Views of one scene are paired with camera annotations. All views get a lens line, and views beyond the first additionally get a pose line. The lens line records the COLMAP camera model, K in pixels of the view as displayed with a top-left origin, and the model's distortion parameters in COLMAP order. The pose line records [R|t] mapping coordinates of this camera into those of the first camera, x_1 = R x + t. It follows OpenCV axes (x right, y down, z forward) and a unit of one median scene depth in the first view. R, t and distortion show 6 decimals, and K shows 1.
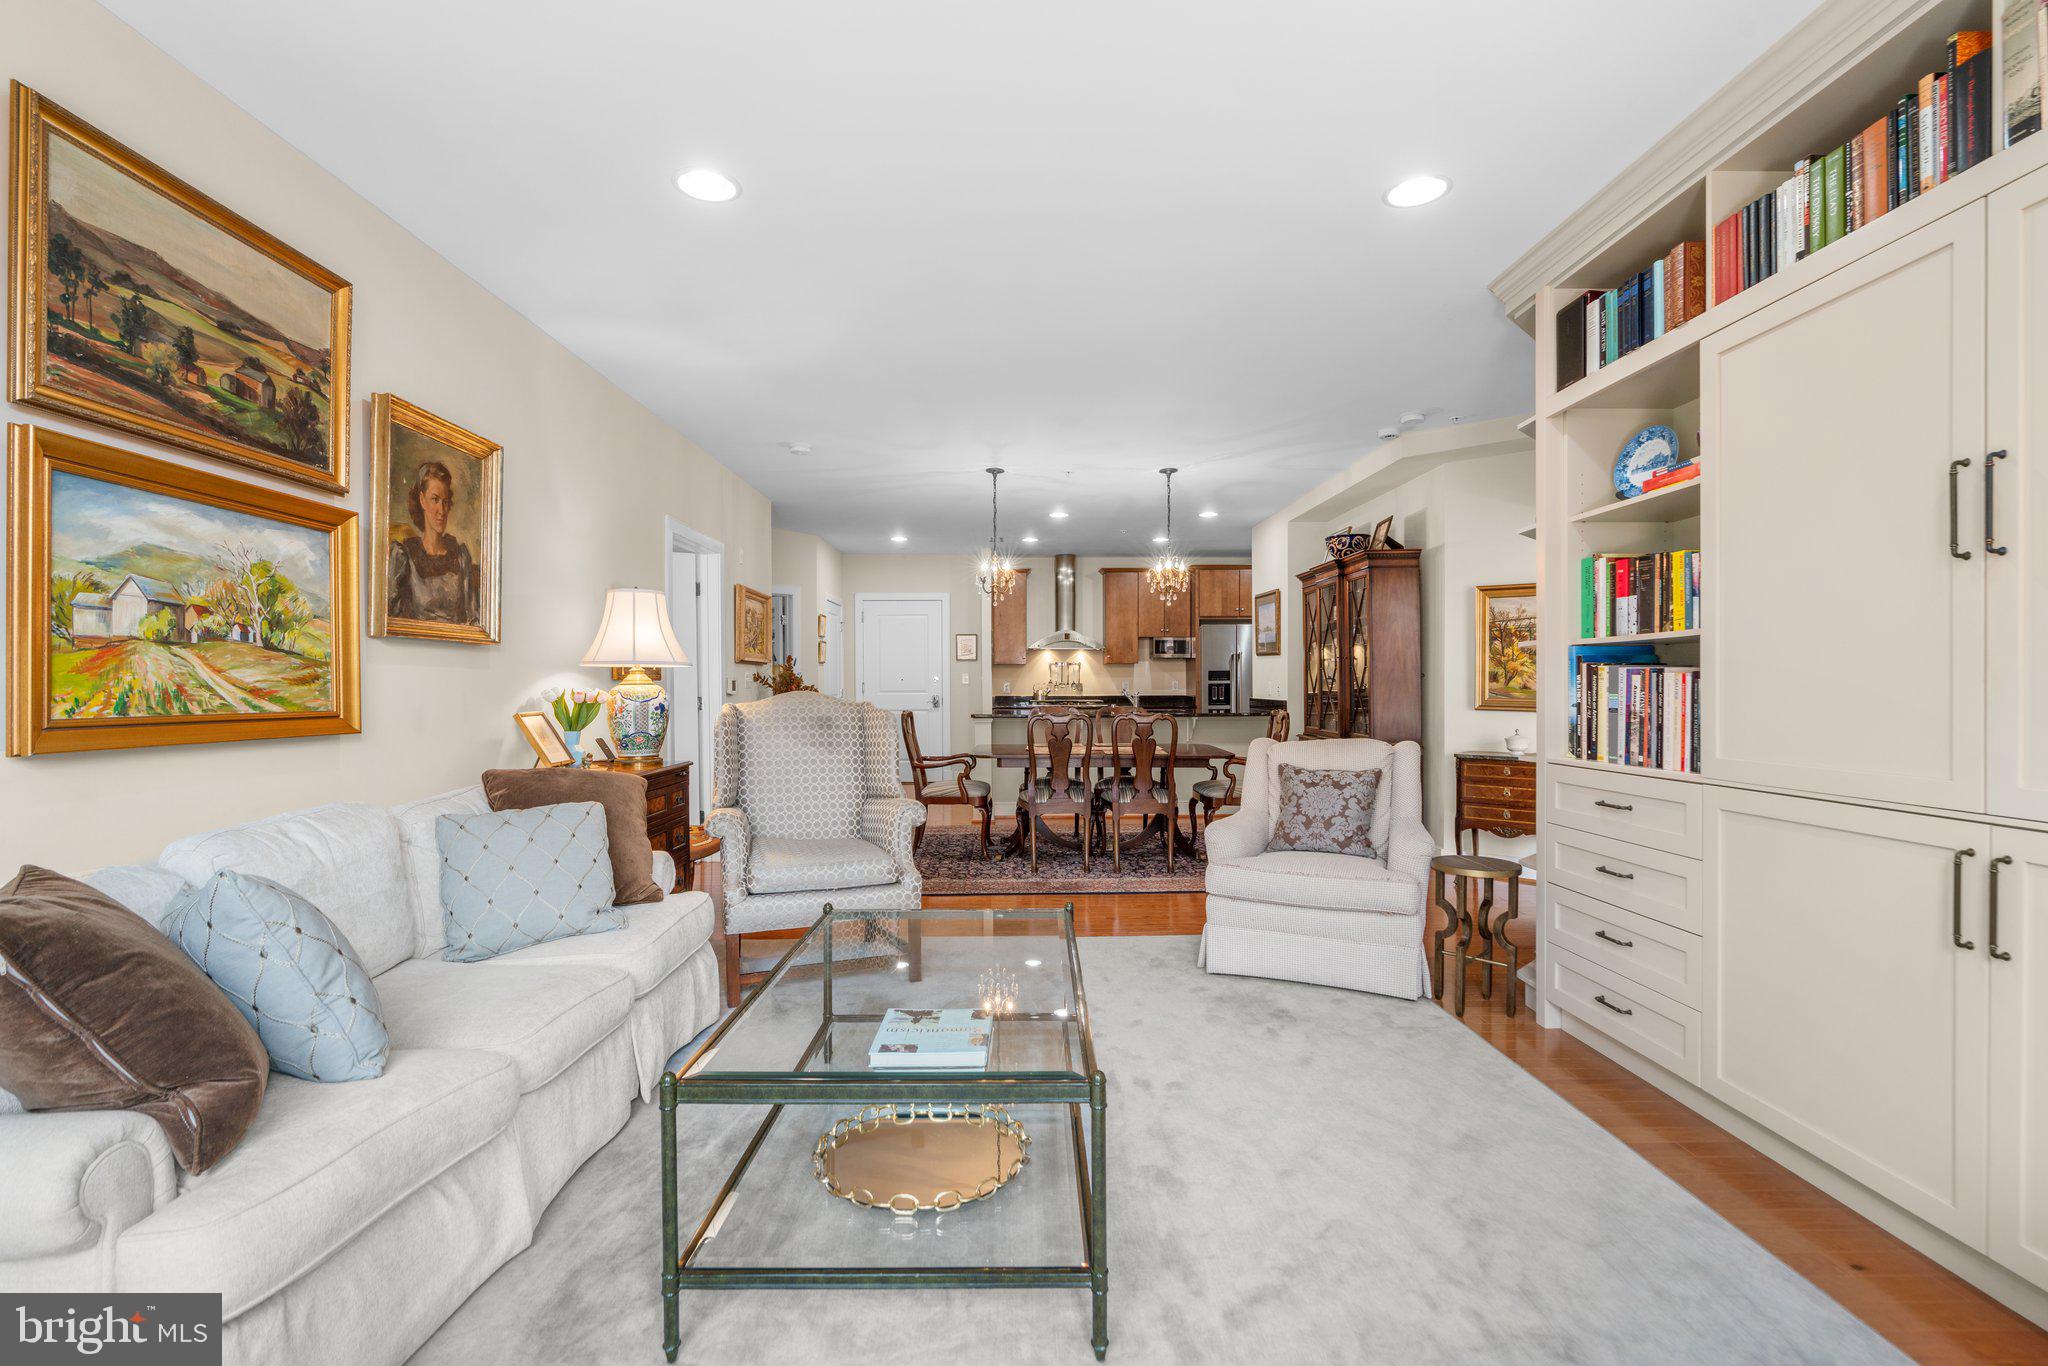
lens RADIAL K [[924.2, 0, 1024.5], [0, 924.2, 695.2], [0, 0, 1]] dist [-0.017962, 0.008326]
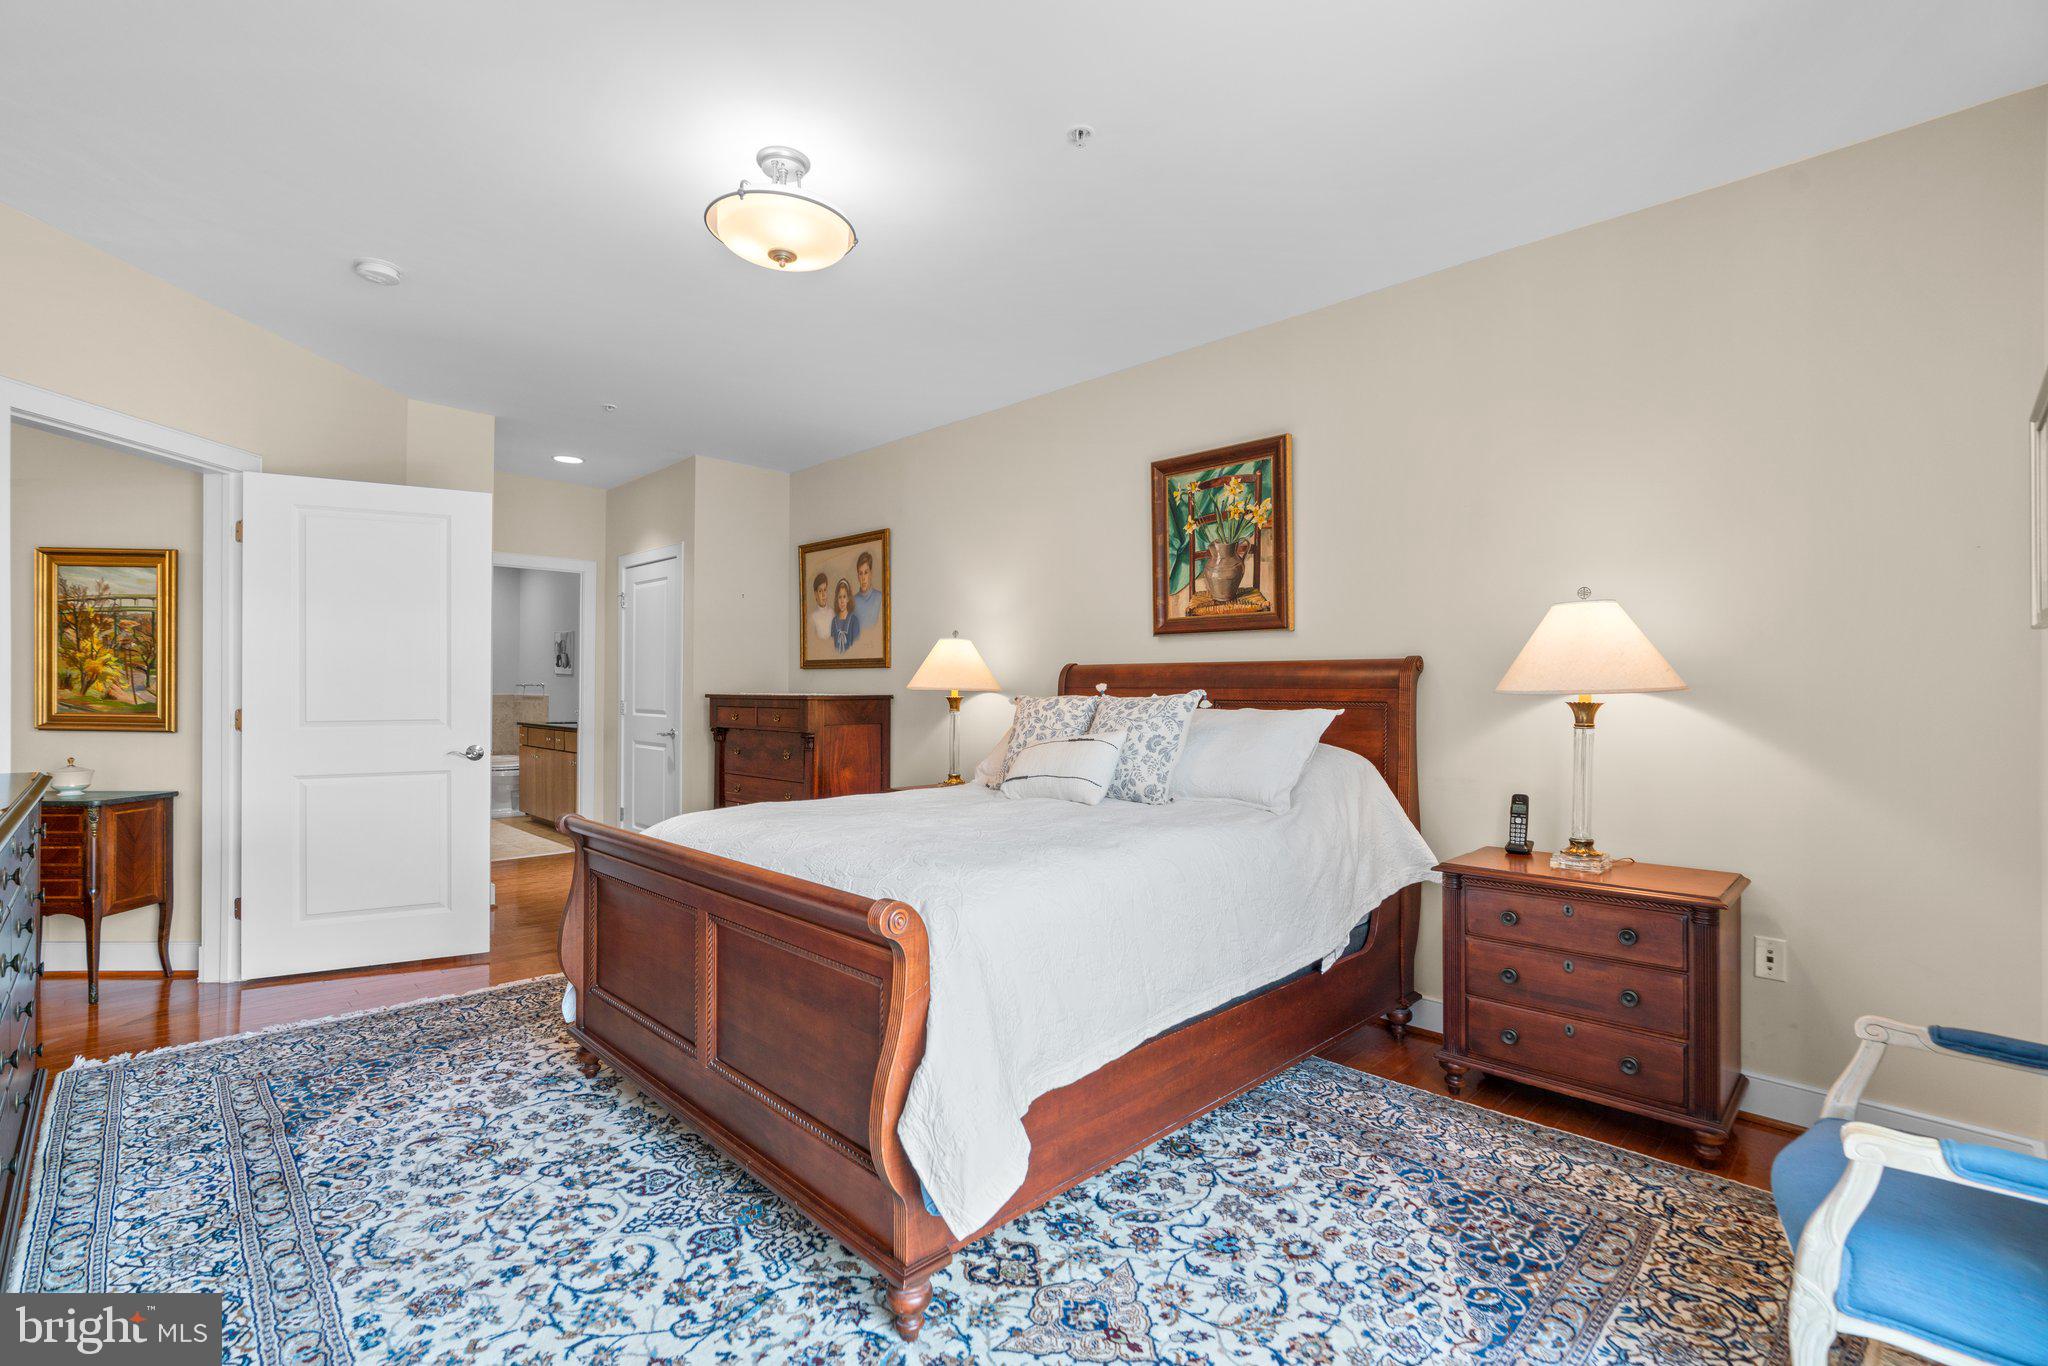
lens RADIAL K [[924.2, 0, 1025.3], [0, 924.2, 681.7], [0, 0, 1]] dist [-0.017962, 0.008326]
pose [[0.722904, 0.018694, 0.690695, 1.012662], [0.002292, 0.999564, -0.029452, 0.003919], [-0.690944, 0.022874, 0.722546, 0.025071]]
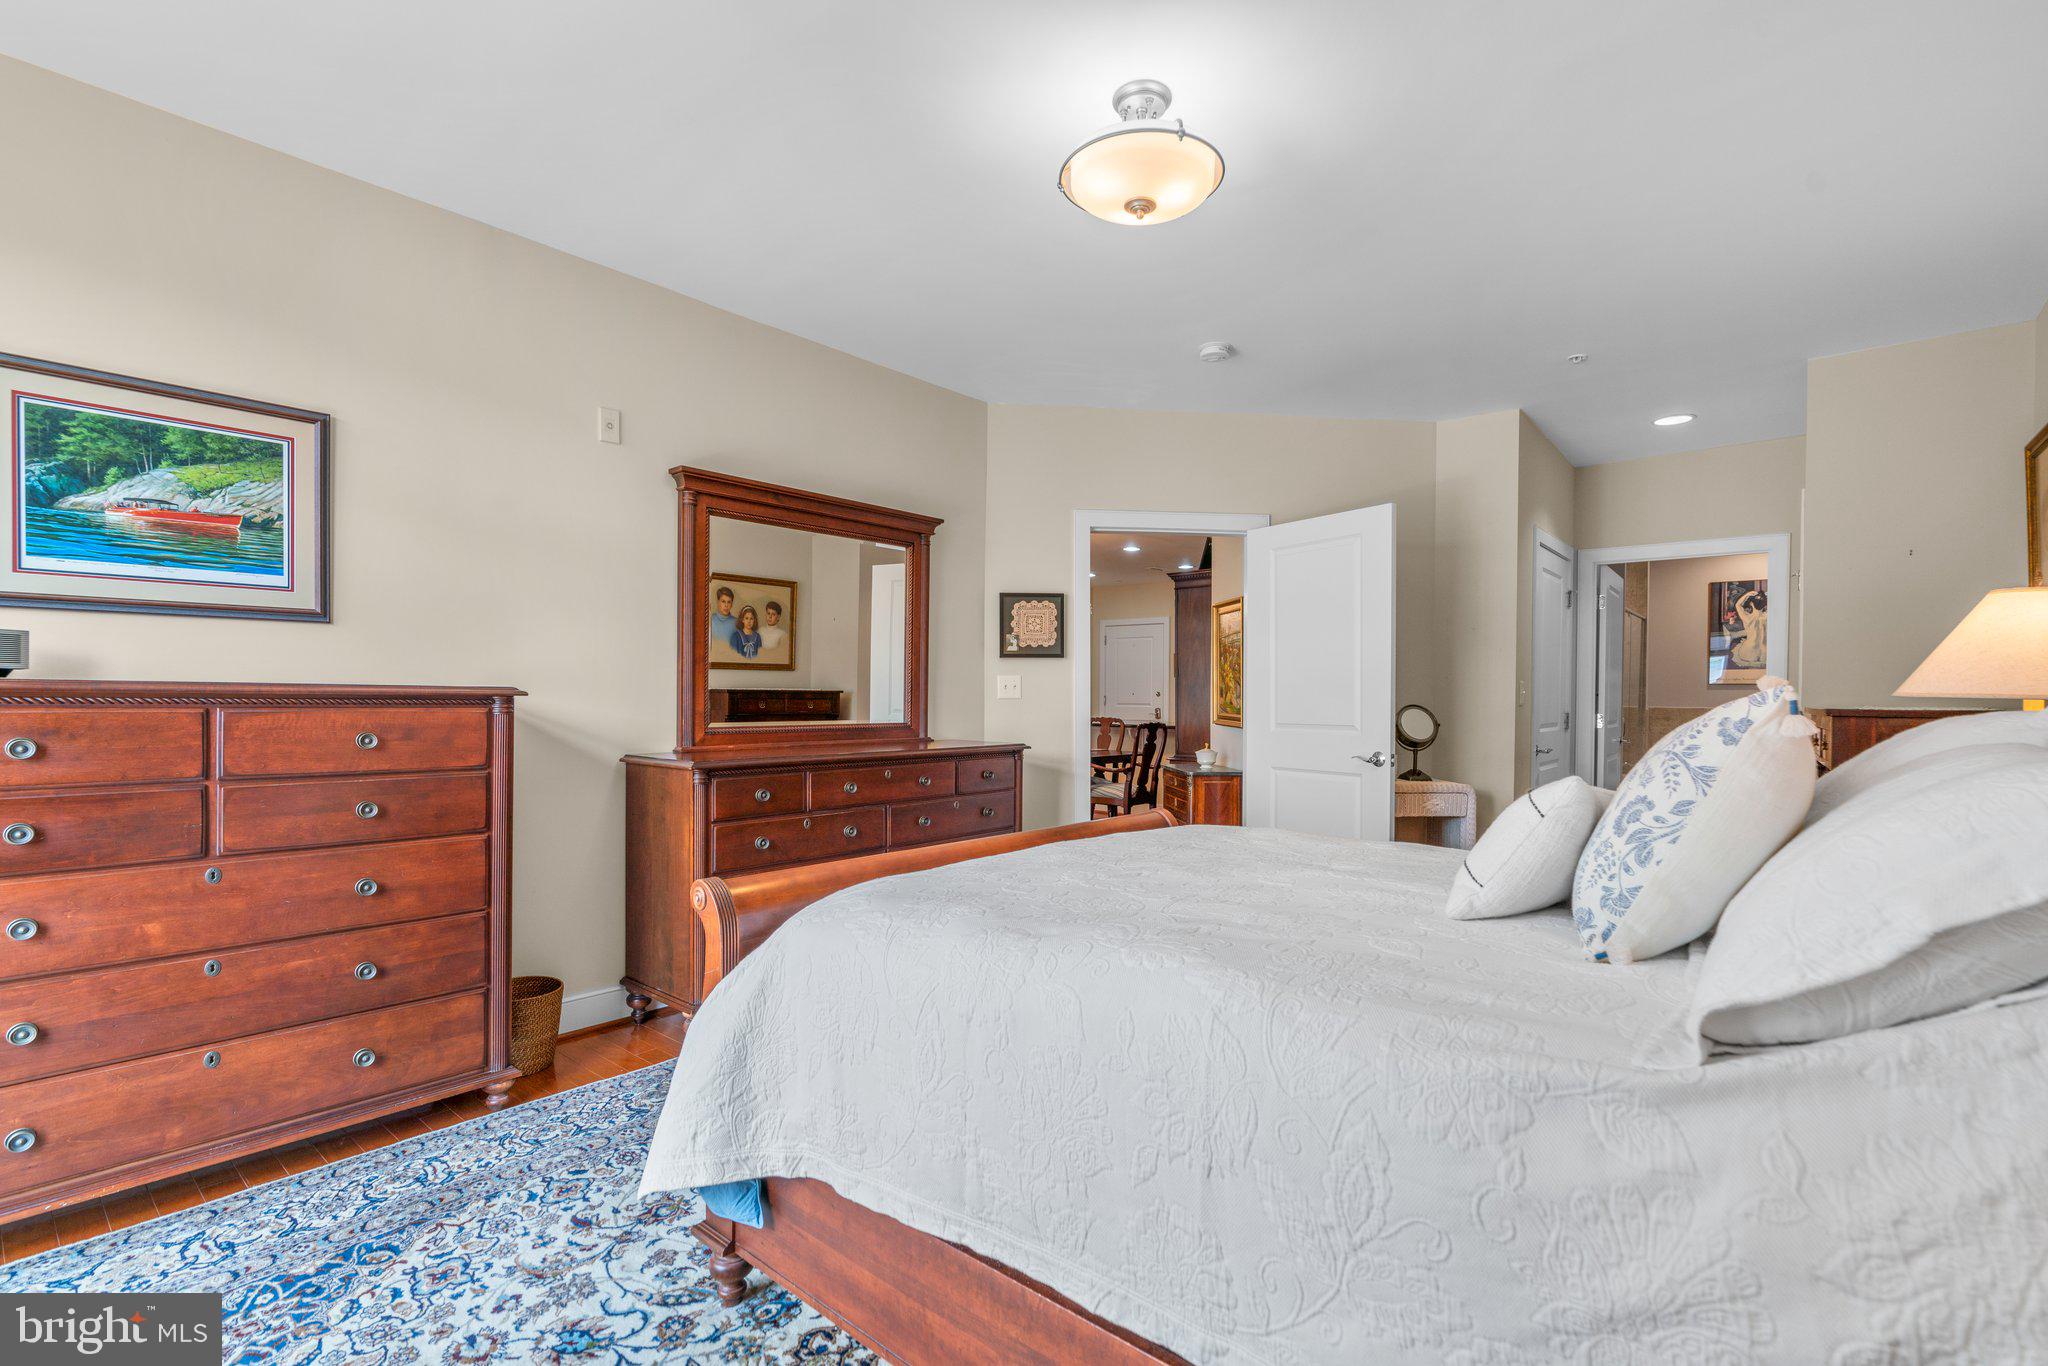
lens RADIAL K [[924.2, 0, 1043.8], [0, 924.2, 694.9], [0, 0, 1]] dist [-0.017962, 0.008326]
pose [[0.763539, 0.011274, -0.645663, 1.865328], [-0.022909, 0.999691, -0.009635, -0.004052], [0.645355, 0.022149, 0.763561, 0.154642]]
